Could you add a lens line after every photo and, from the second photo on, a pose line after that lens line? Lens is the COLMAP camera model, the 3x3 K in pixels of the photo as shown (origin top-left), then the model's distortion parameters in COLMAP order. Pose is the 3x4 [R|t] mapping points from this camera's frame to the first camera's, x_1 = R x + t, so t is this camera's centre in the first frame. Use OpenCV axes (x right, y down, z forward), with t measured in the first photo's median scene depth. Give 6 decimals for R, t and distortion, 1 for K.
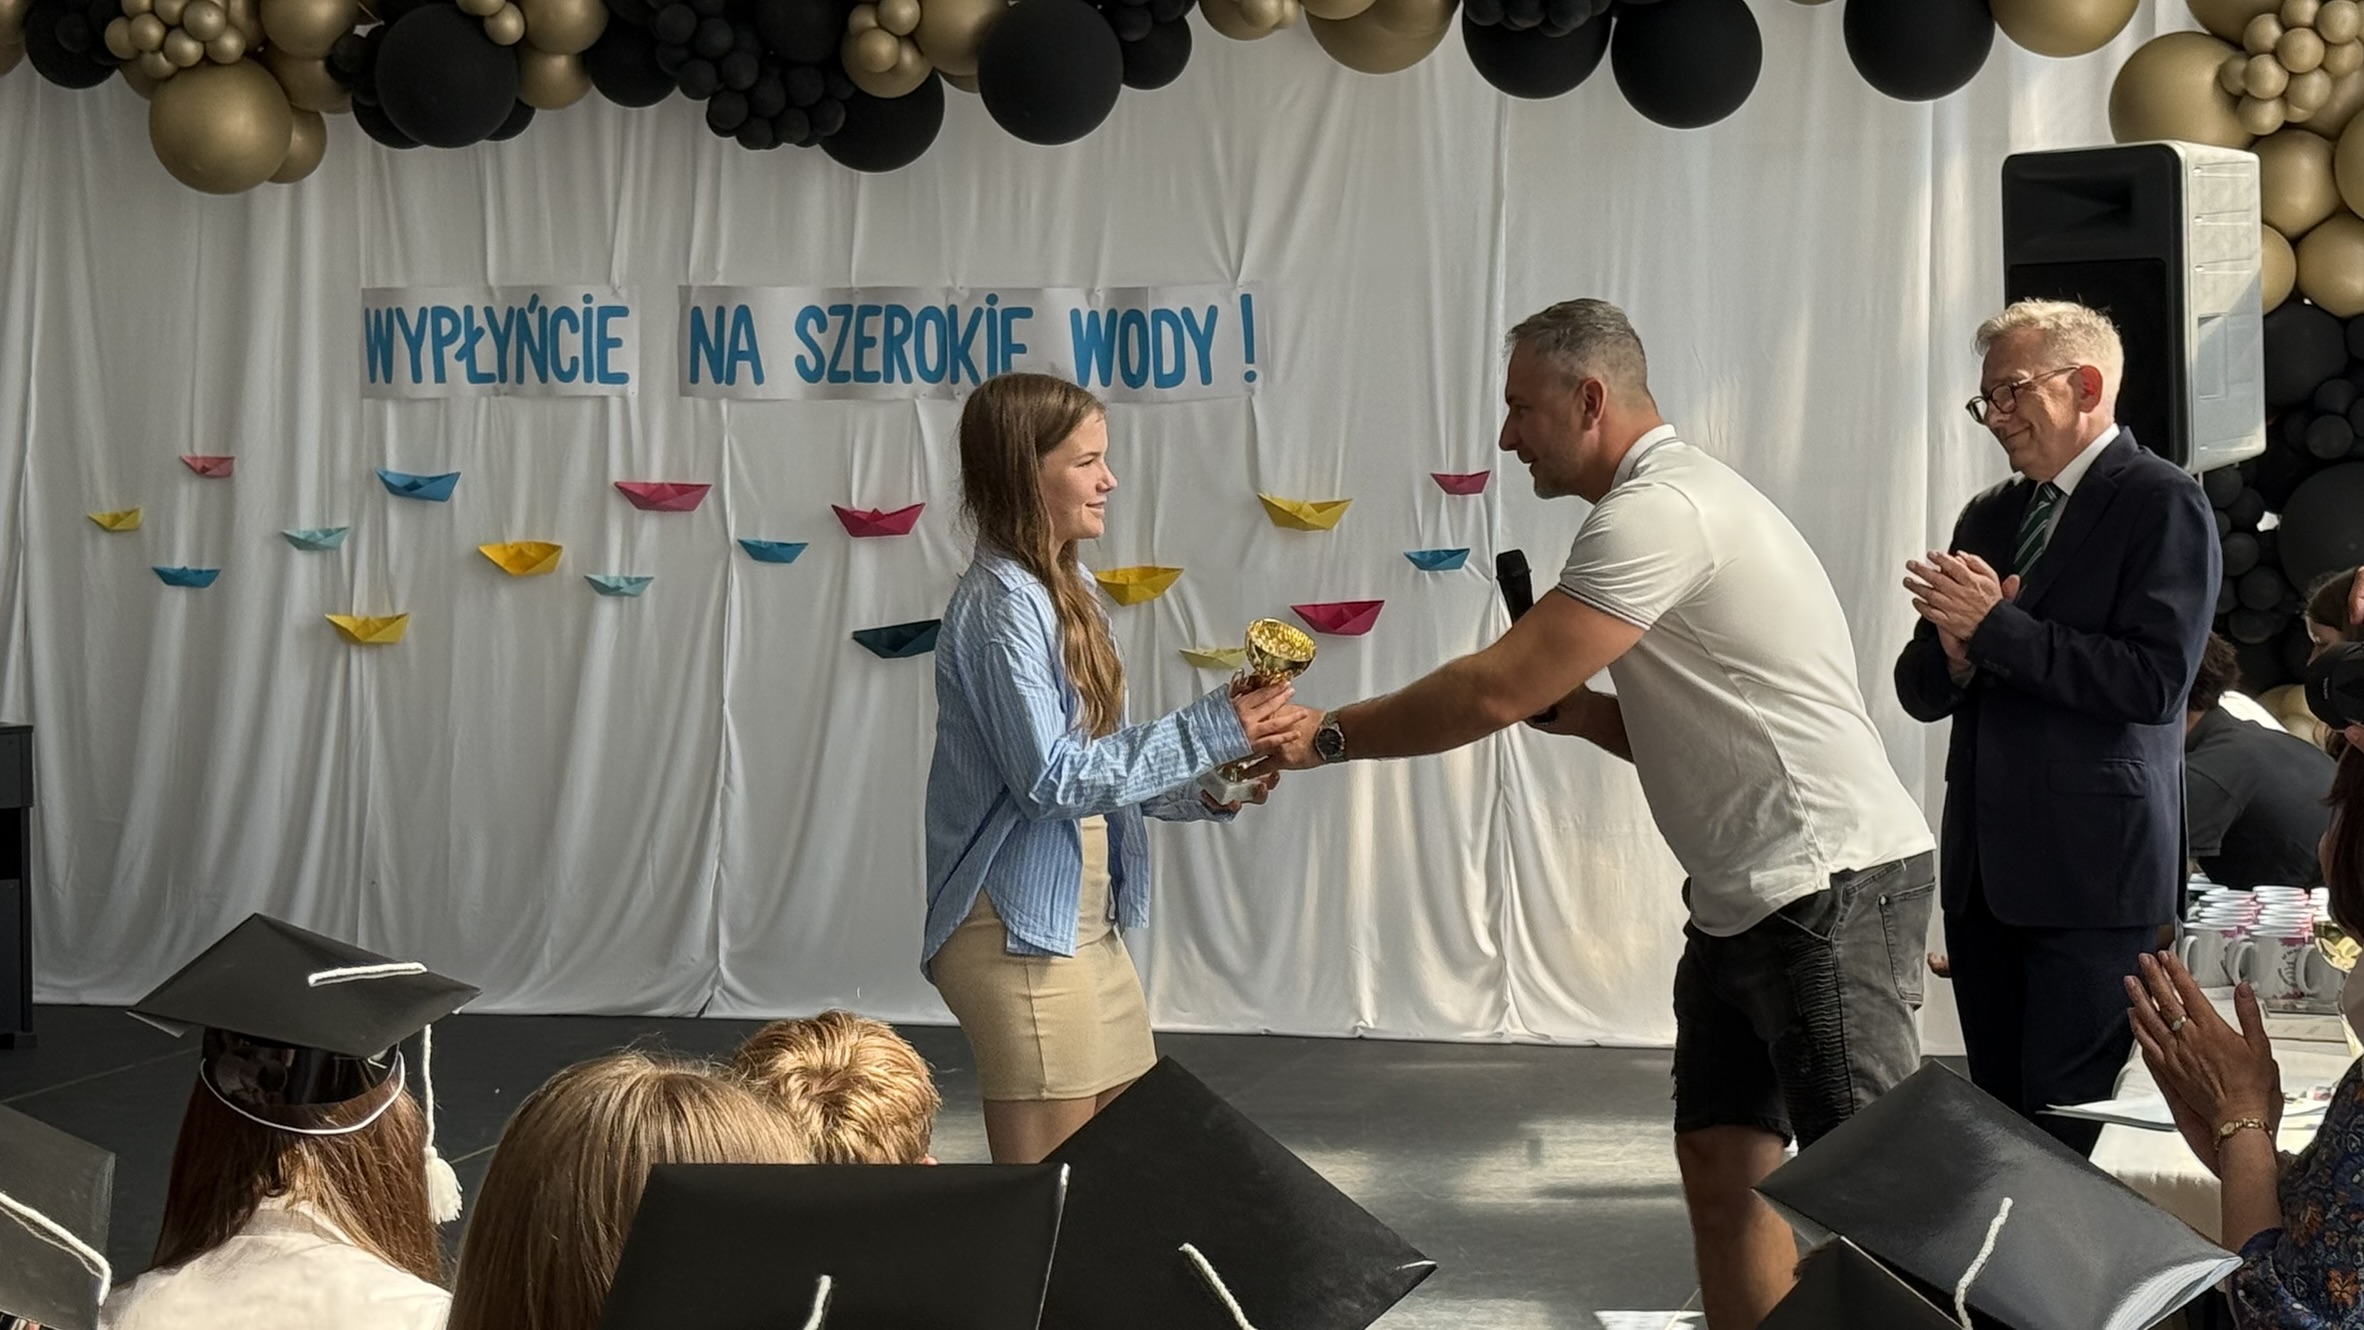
lens RADIAL K [[4718.5, 0, 1181.9], [0, 4718.5, 685.3], [0, 0, 1]] dist [0.157173, 0.000000]
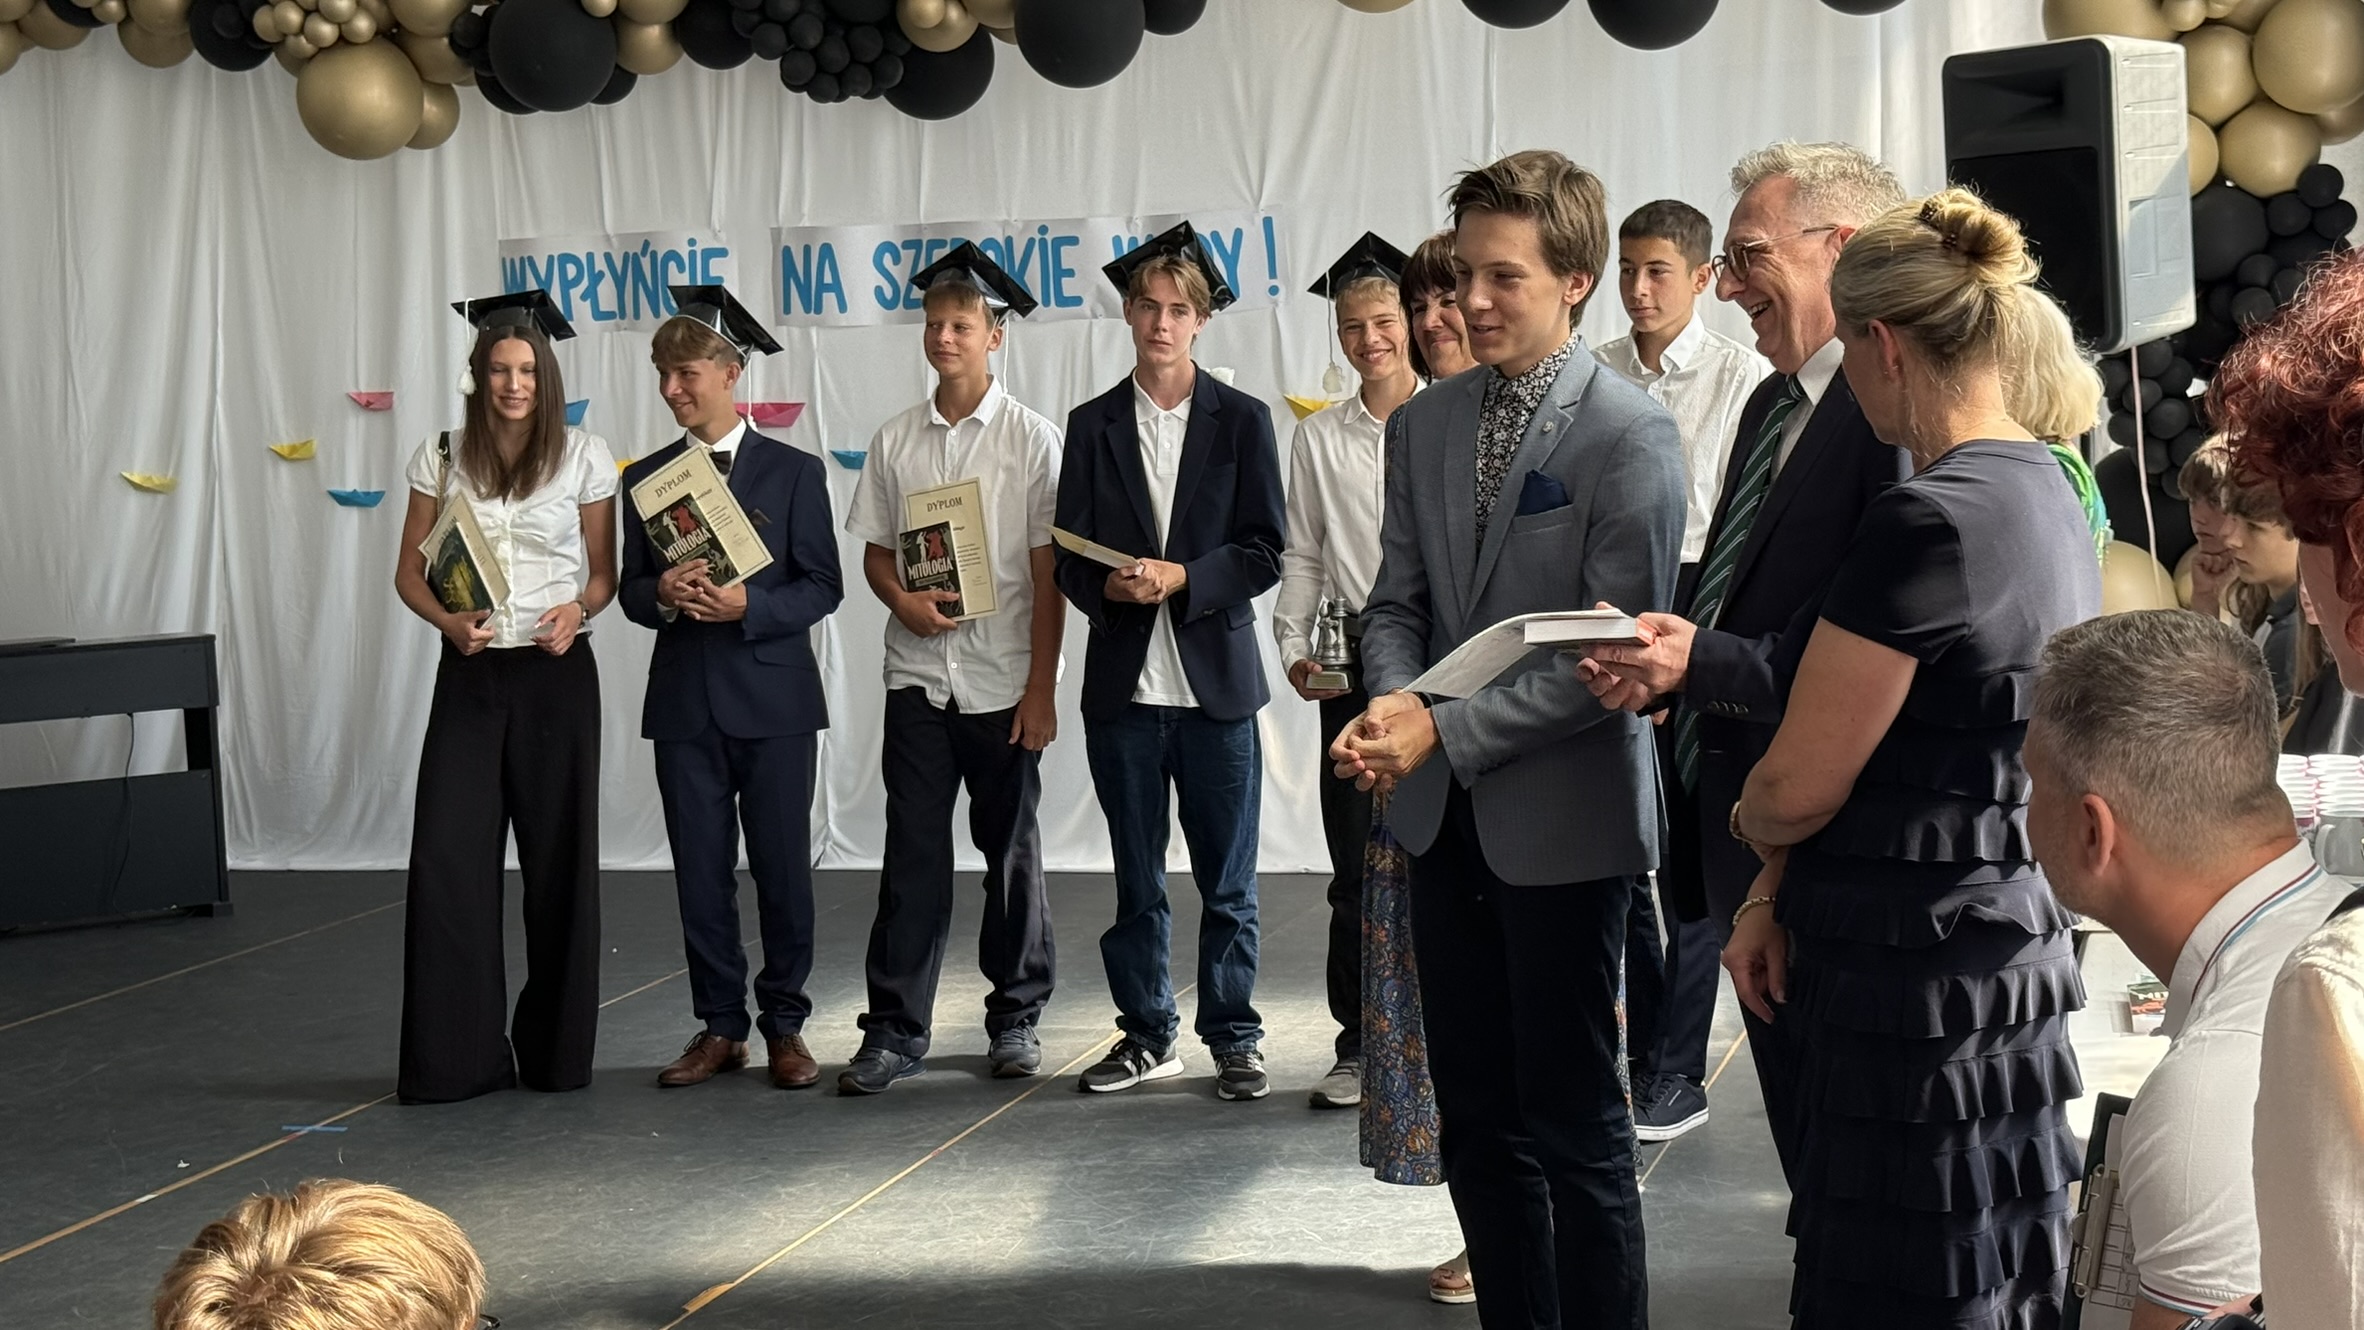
lens RADIAL K [[3612.4, 0, 1183.2], [0, 3612.4, 677.4], [0, 0, 1]] dist [0.139812, 0.000000]
pose [[0.998681, -0.030309, -0.041435, 0.025305], [0.031794, 0.998858, 0.035661, -0.004729], [0.040307, -0.036931, 0.998505, 0.132956]]
